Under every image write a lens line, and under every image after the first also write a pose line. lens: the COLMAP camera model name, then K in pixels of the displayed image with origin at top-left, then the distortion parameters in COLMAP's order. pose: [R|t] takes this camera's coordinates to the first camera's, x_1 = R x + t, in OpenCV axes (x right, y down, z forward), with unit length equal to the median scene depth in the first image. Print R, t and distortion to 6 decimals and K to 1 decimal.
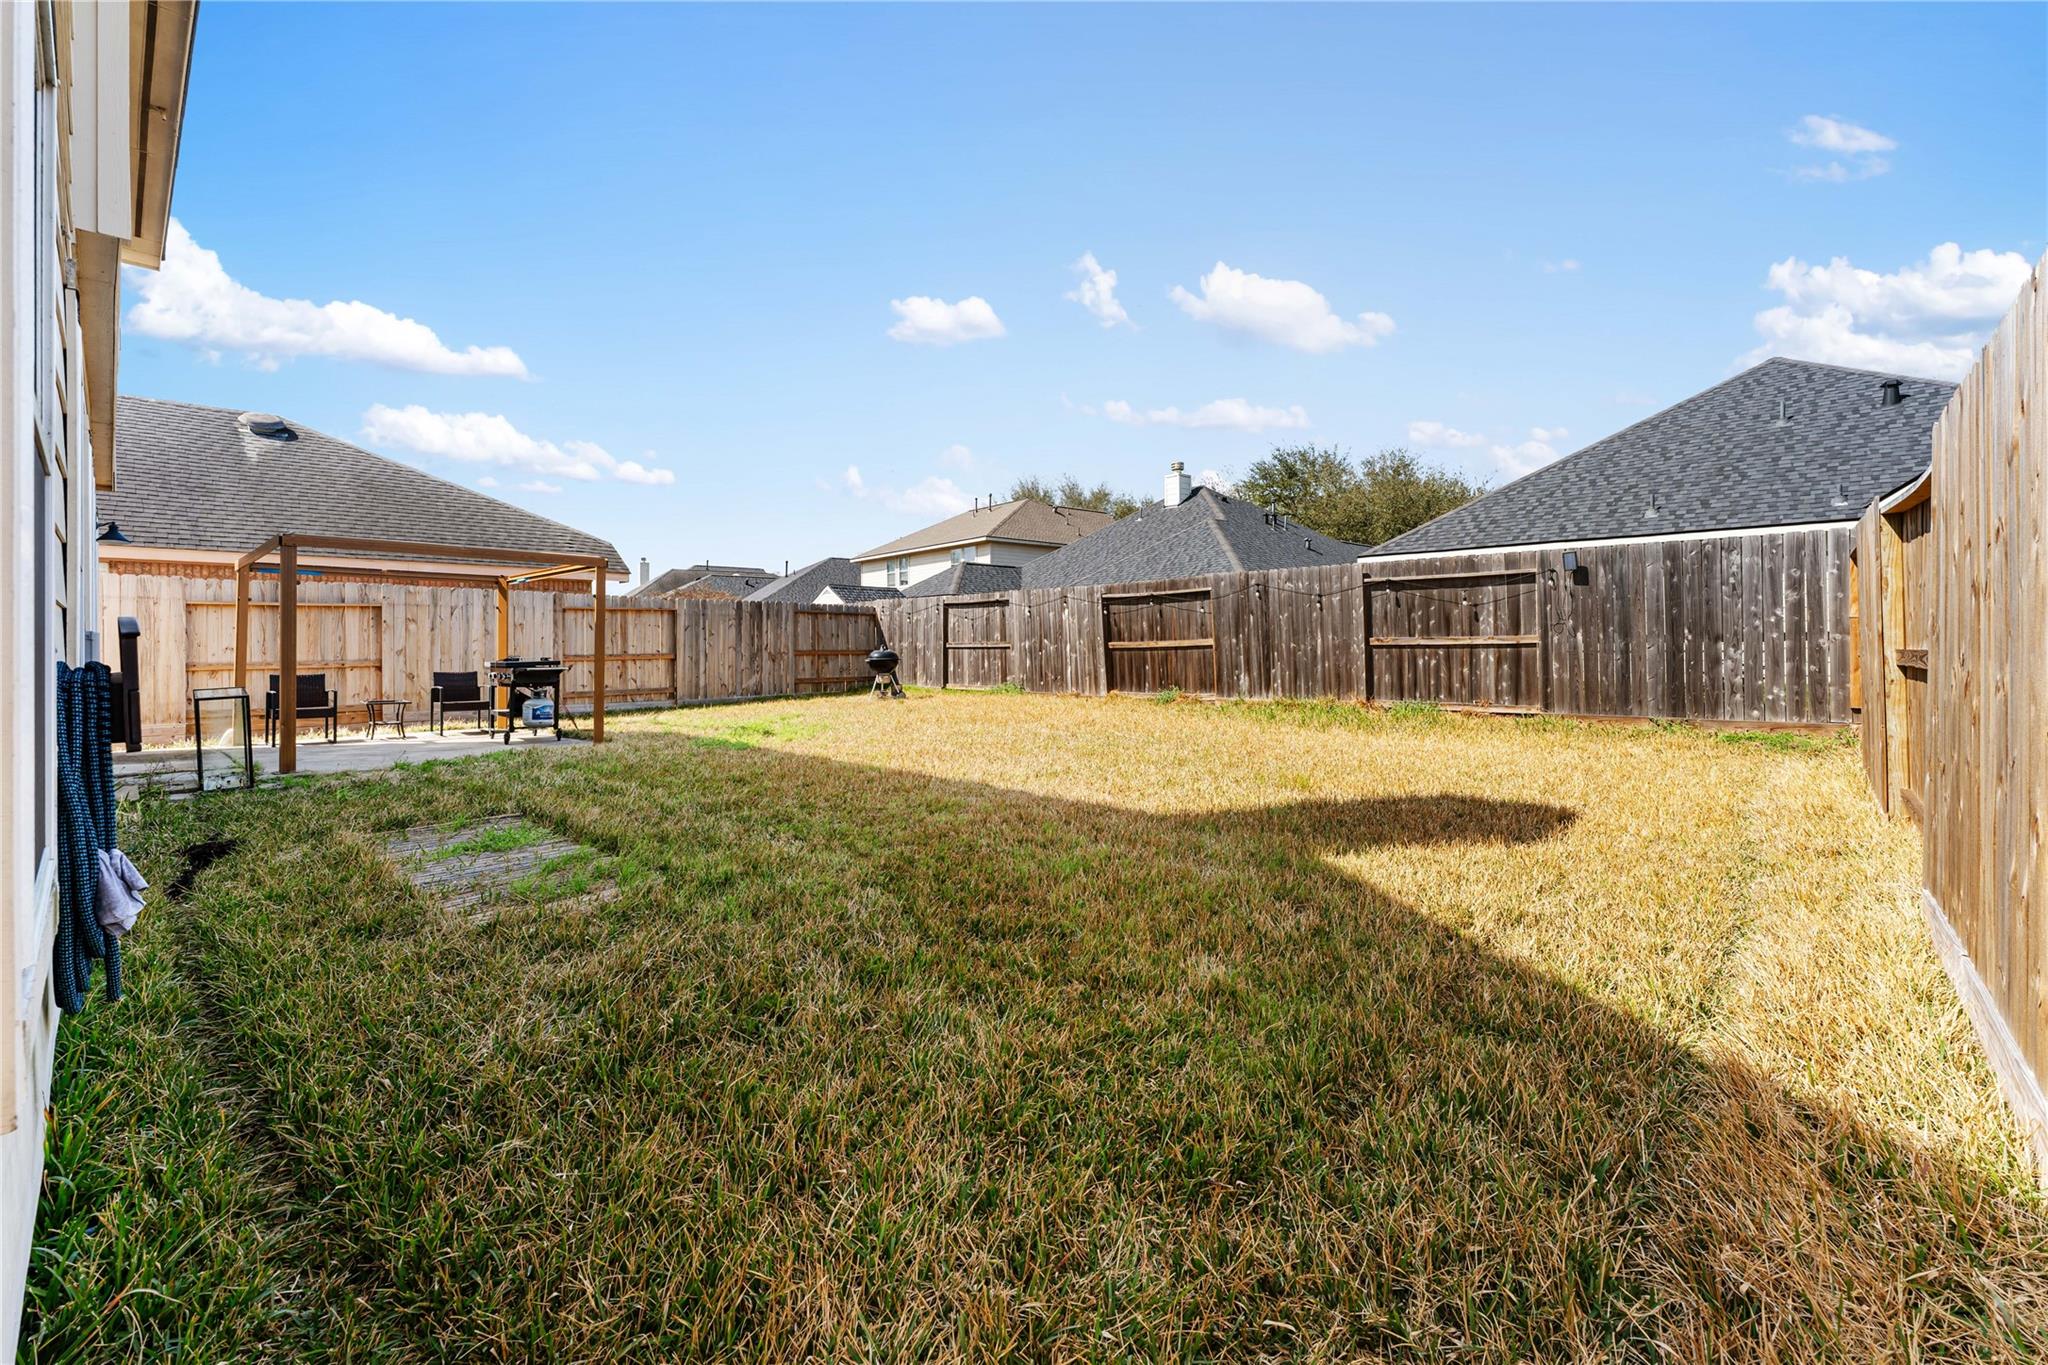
lens RADIAL K [[850.4, 0, 1024.1], [0, 850.4, 641.1], [0, 0, 1]] dist [-0.000534, -0.000097]
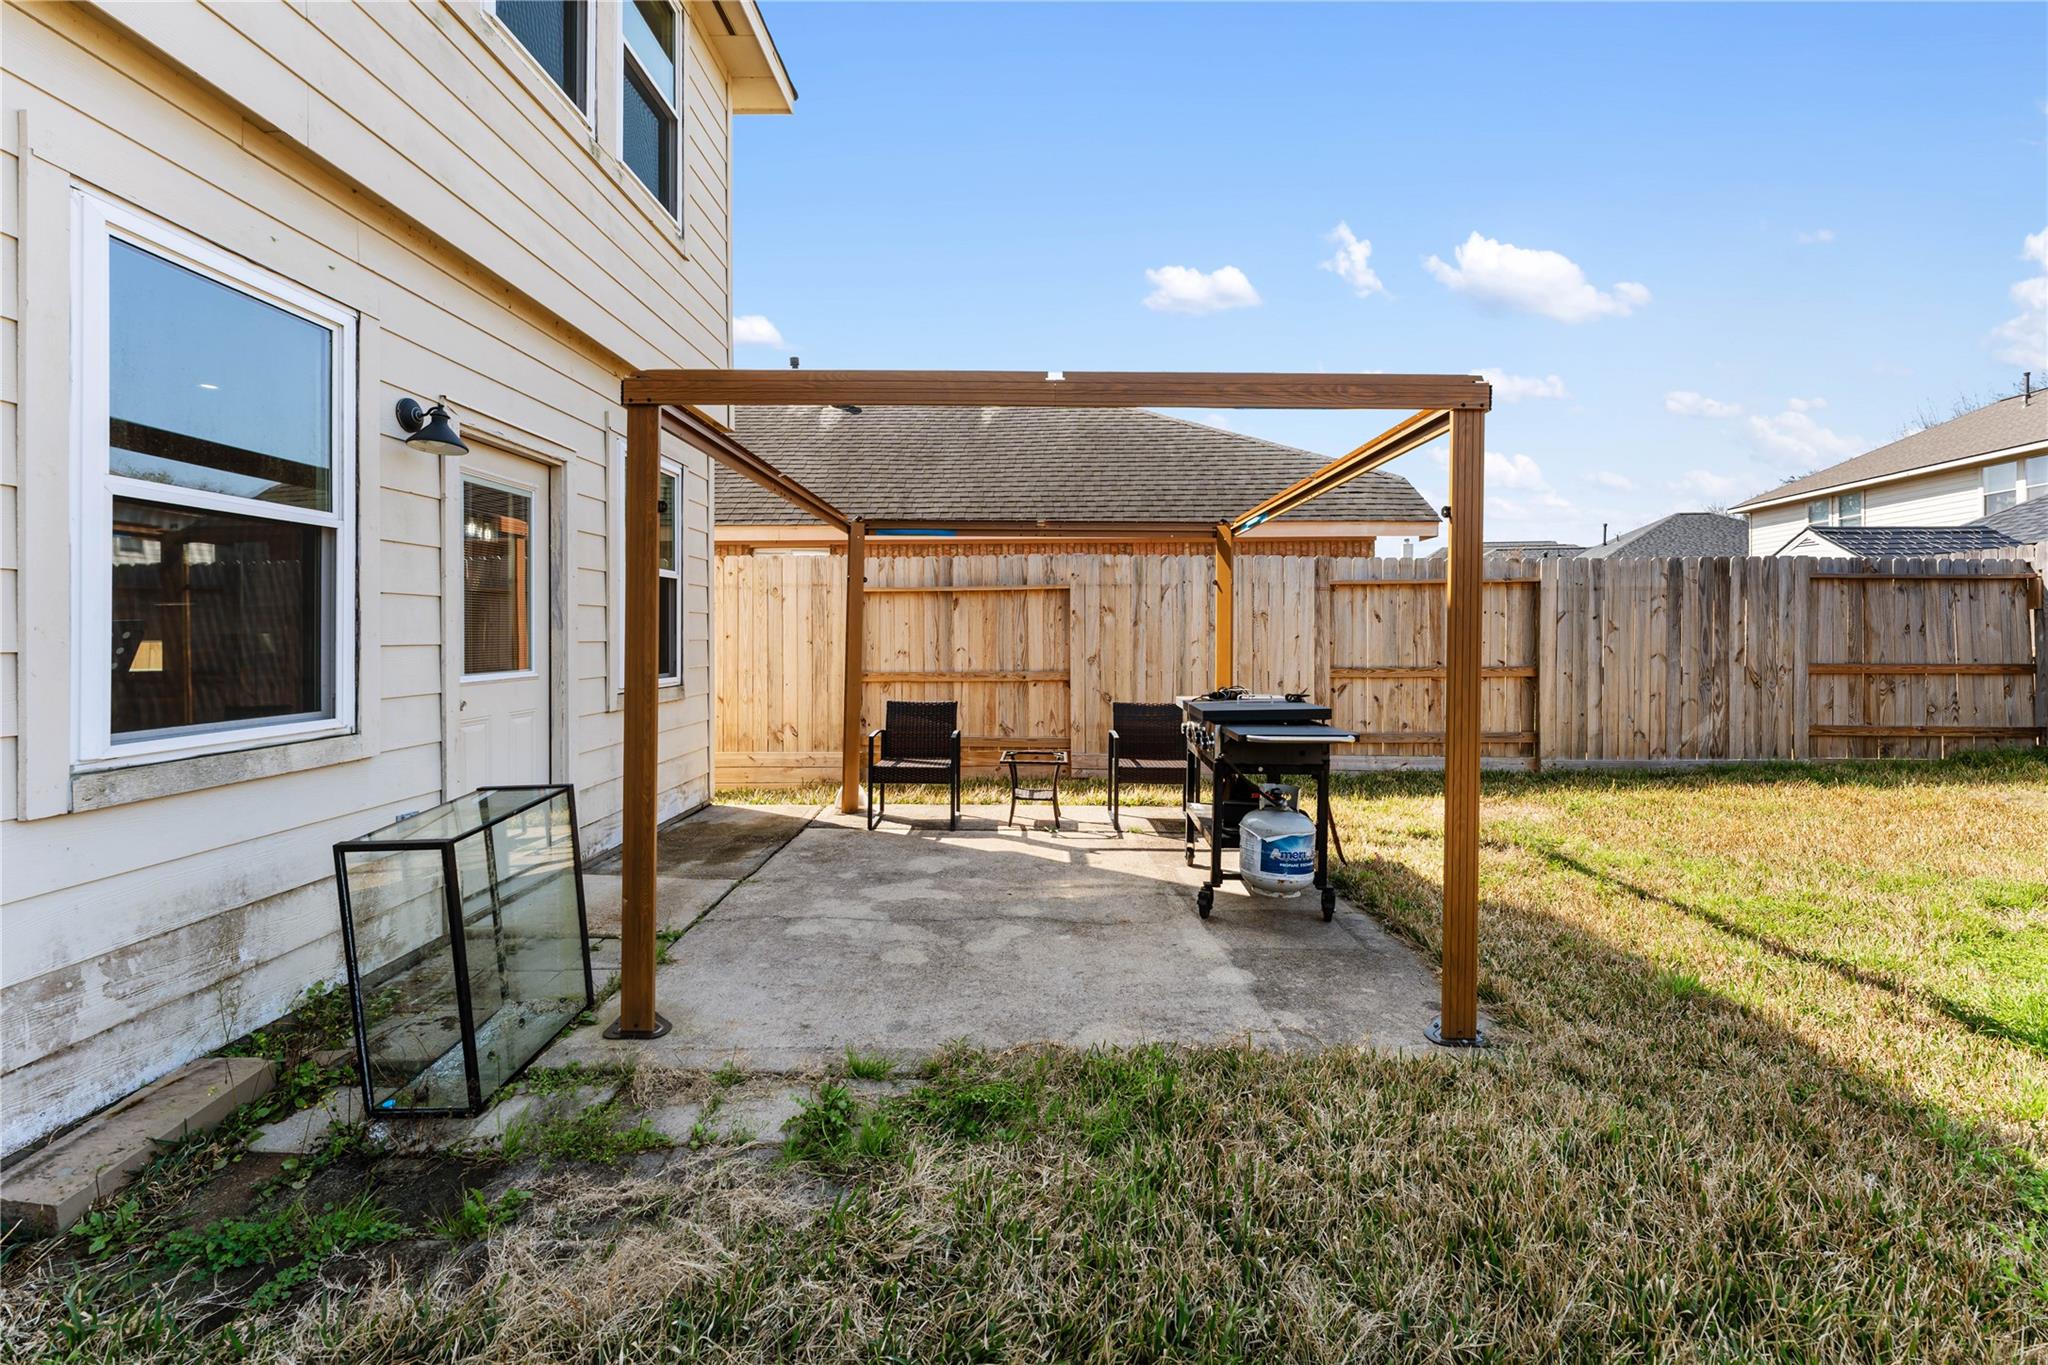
lens RADIAL K [[840.0, 0, 1029.9], [0, 840.0, 626.8], [0, 0, 1]] dist [0.001581, 0.000354]
pose [[0.672062, -0.000990, -0.740495, -0.250430], [0.000003, 0.999999, -0.001334, -0.008929], [0.740495, 0.000894, 0.672061, 0.453439]]
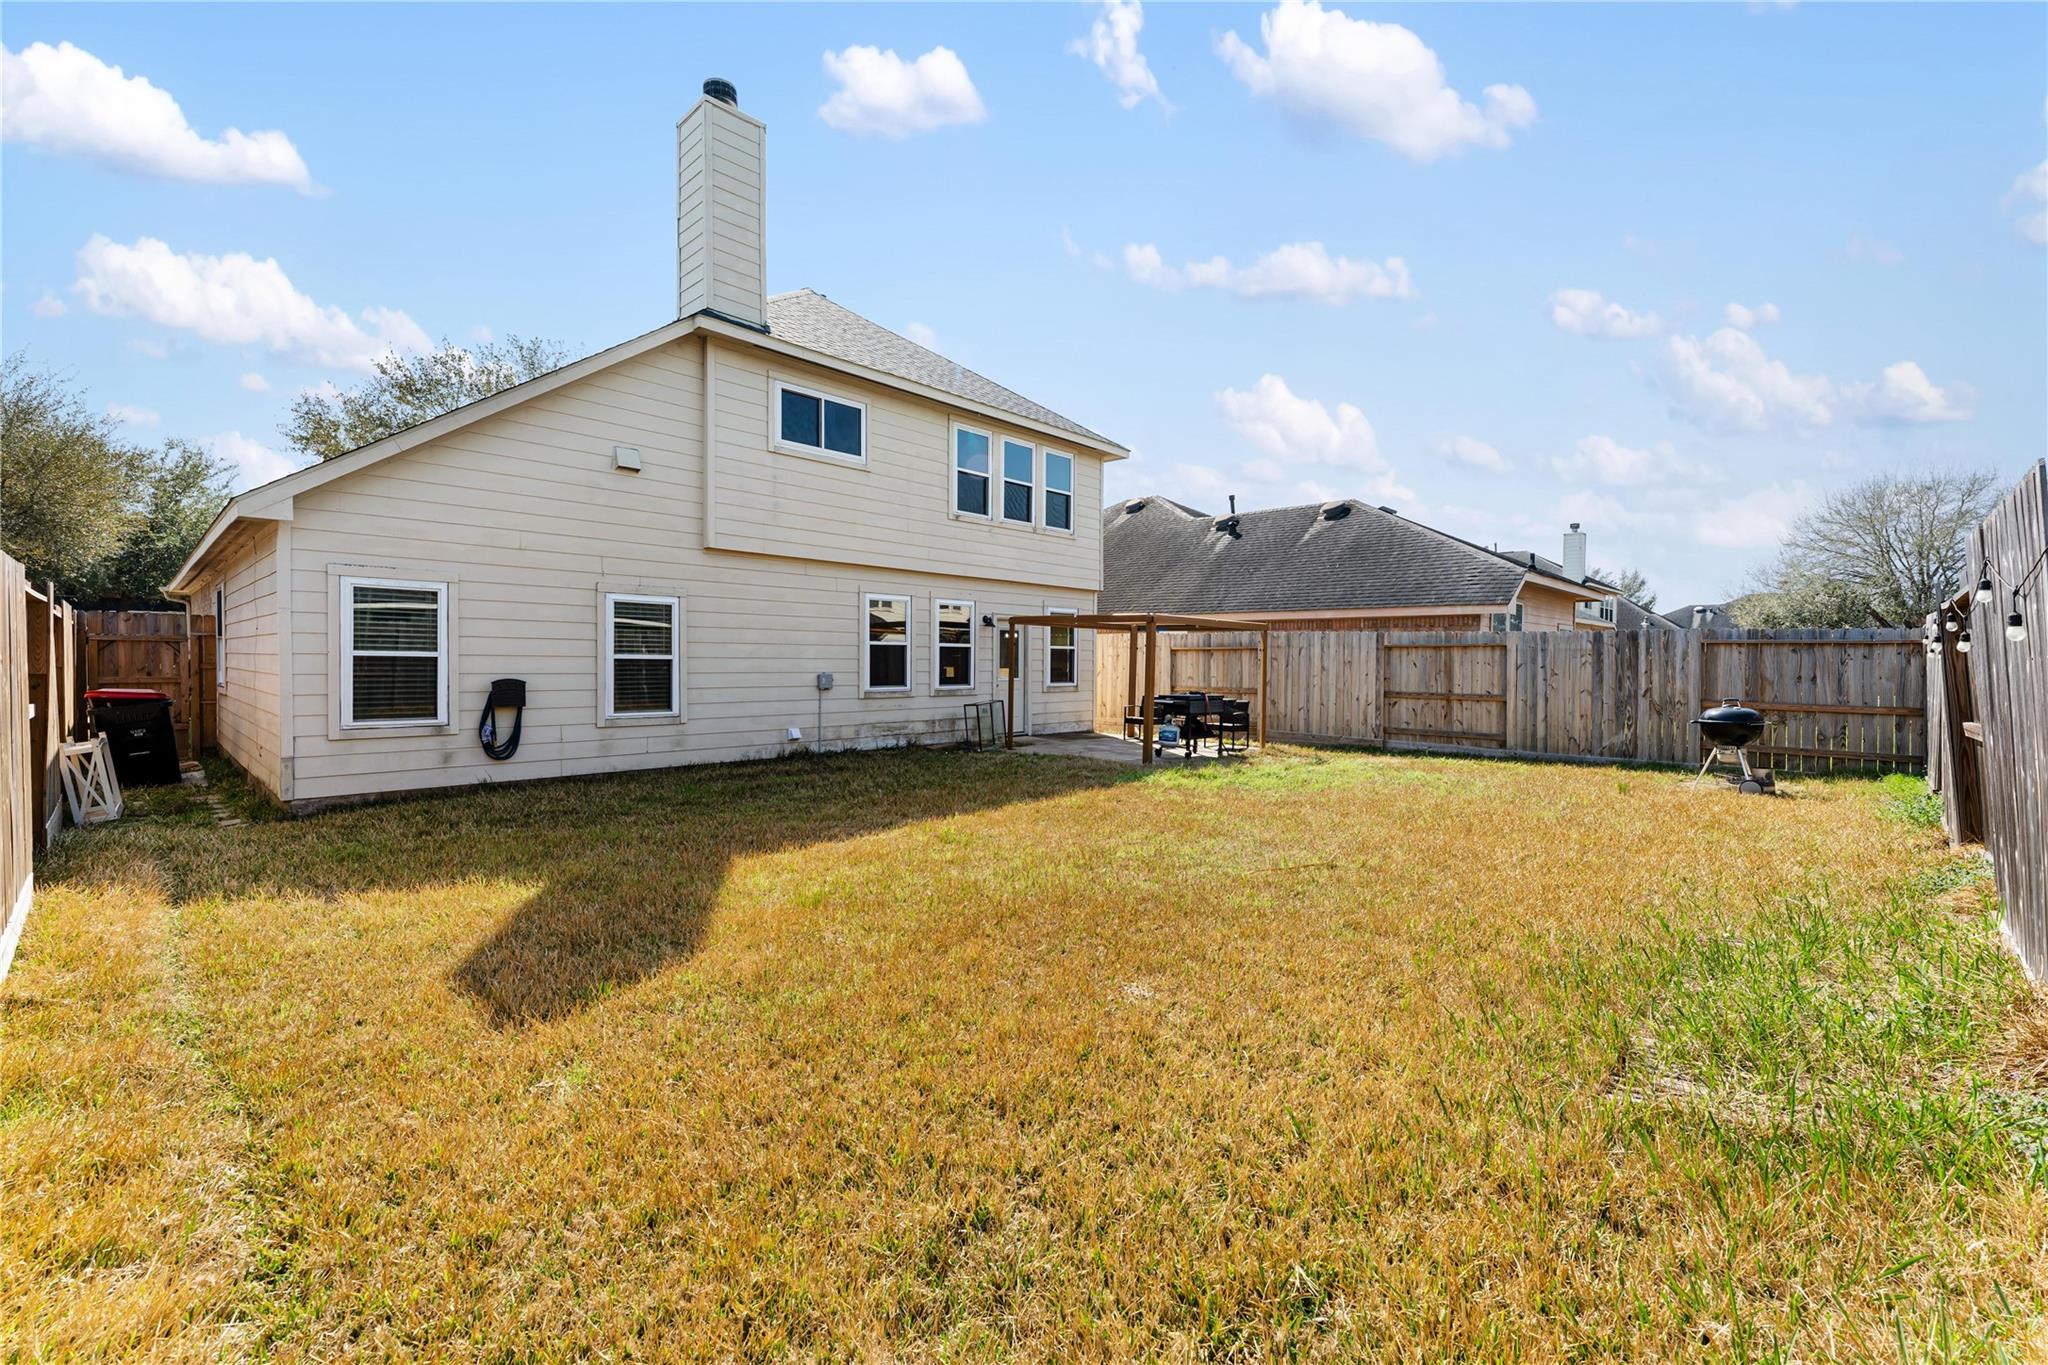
lens RADIAL K [[834.3, 0, 1021.2], [0, 834.3, 644.5], [0, 0, 1]] dist [-0.000529, -0.000446]
pose [[-0.024023, -0.009595, -0.999665, 0.463893], [-0.007953, 0.999924, -0.009406, -0.026027], [0.999680, 0.007724, -0.024097, 0.547664]]
